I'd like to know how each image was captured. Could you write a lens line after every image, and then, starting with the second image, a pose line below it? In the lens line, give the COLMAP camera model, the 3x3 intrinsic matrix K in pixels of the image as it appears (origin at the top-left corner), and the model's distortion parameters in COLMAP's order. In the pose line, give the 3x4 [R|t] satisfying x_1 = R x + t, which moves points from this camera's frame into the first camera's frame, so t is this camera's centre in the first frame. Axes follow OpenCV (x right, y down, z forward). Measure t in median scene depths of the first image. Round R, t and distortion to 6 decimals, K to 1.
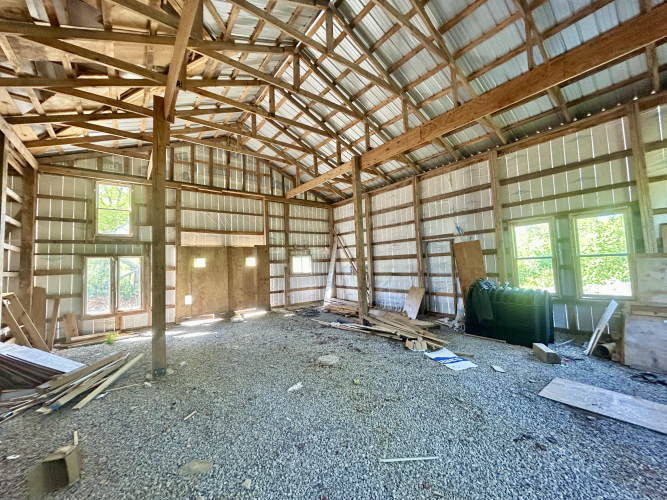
lens RADIAL K [[267.4, 0, 330.5], [0, 267.4, 252.6], [0, 0, 1]] dist [0.000224, -0.001176]
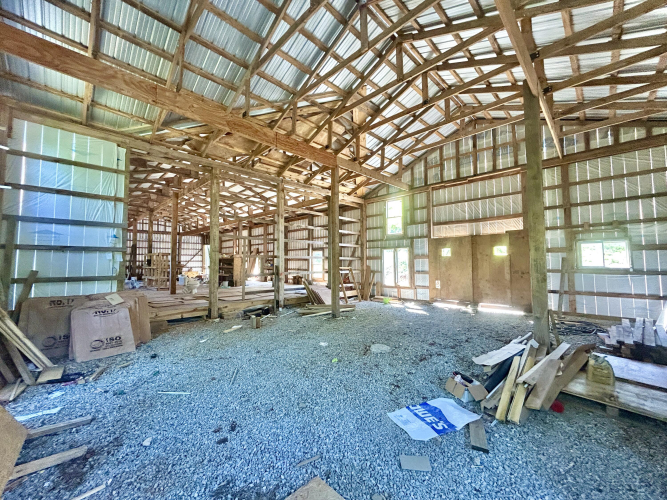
lens RADIAL K [[267.4, 0, 331.8], [0, 267.4, 254.0], [0, 0, 1]] dist [0.000224, -0.001176]
pose [[0.131206, 0.006607, -0.991333, 0.512849], [0.049078, 0.998708, 0.013152, 0.006819], [0.990140, -0.050378, 0.130713, 0.362546]]
